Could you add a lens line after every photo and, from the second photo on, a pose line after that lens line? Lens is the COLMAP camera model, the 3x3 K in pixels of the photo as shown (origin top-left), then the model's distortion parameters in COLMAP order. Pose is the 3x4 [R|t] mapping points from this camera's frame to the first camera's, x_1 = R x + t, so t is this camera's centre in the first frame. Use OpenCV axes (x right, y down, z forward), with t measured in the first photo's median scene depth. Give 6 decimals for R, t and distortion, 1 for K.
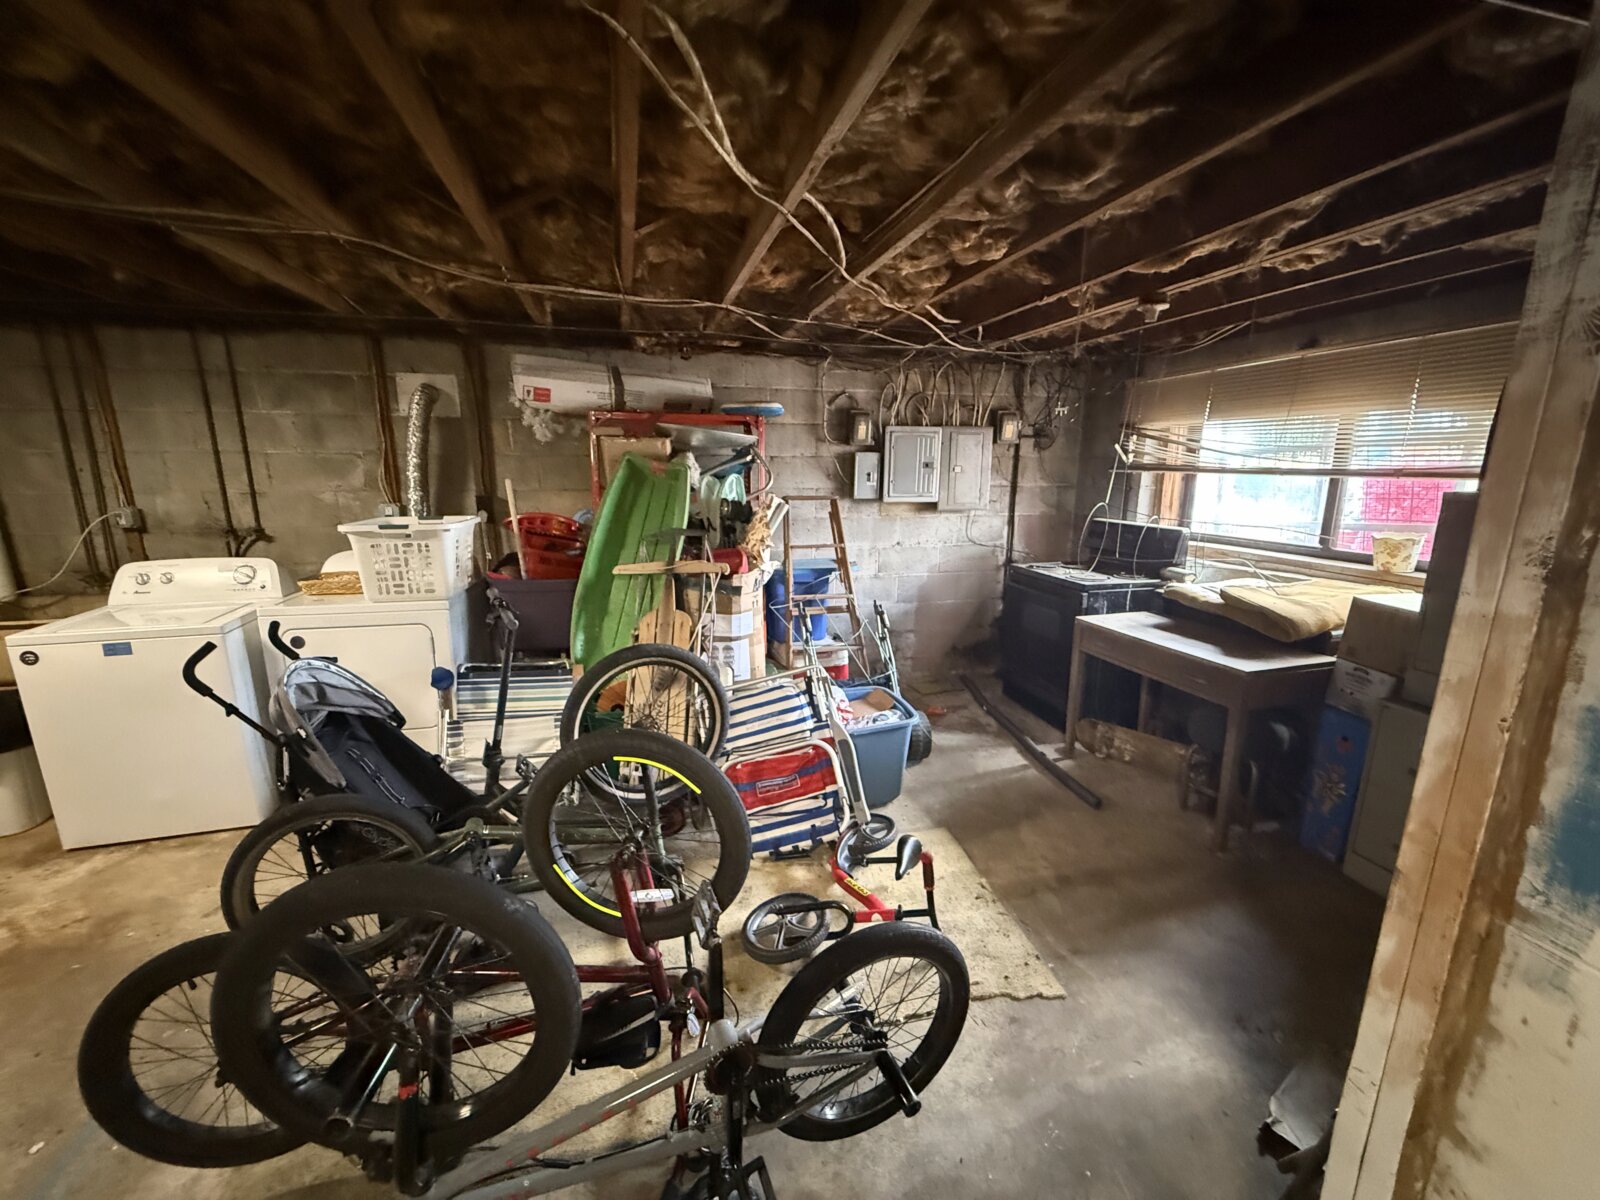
lens RADIAL K [[644.2, 0, 804.3], [0, 644.2, 603.7], [0, 0, 1]] dist [0.002811, 0.000078]
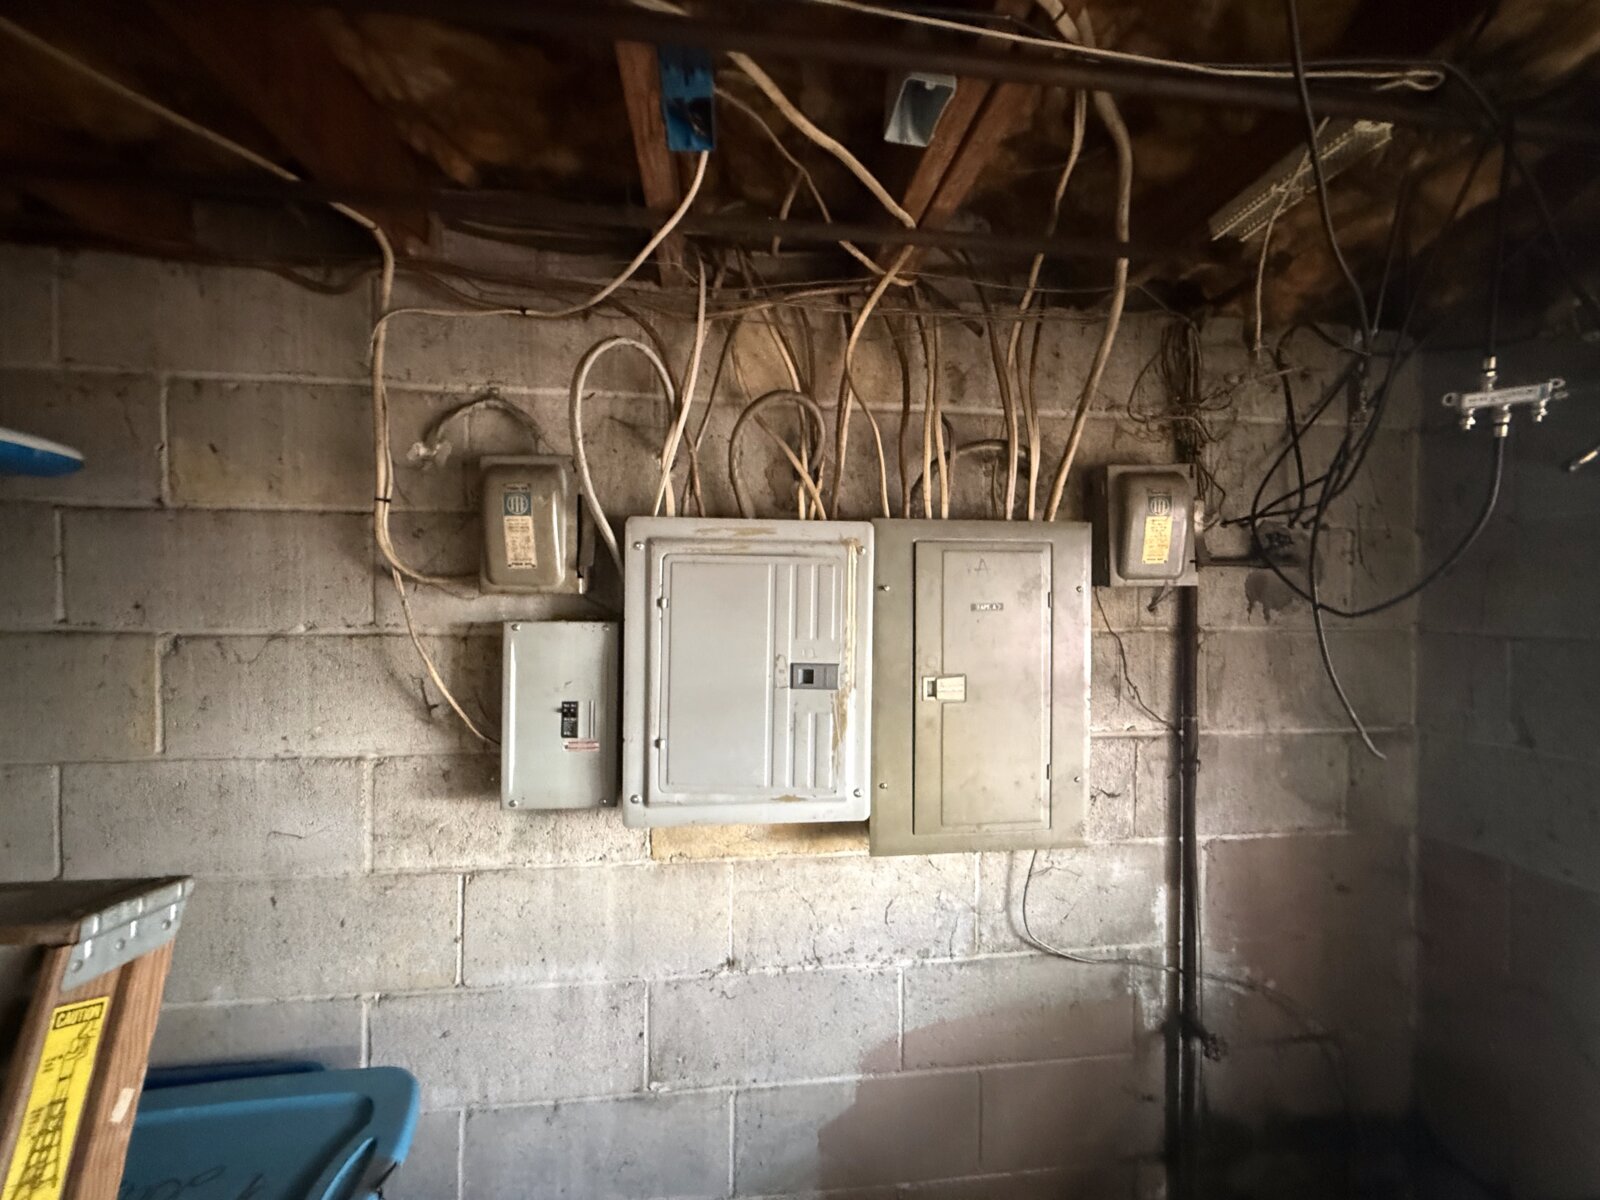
lens RADIAL K [[644.2, 0, 790.7], [0, 644.2, 601.9], [0, 0, 1]] dist [0.002811, 0.000078]
pose [[0.990466, 0.002524, -0.137736, 0.206363], [-0.032383, 0.976081, -0.214981, -0.181518], [0.133899, 0.217391, 0.966857, 0.728935]]
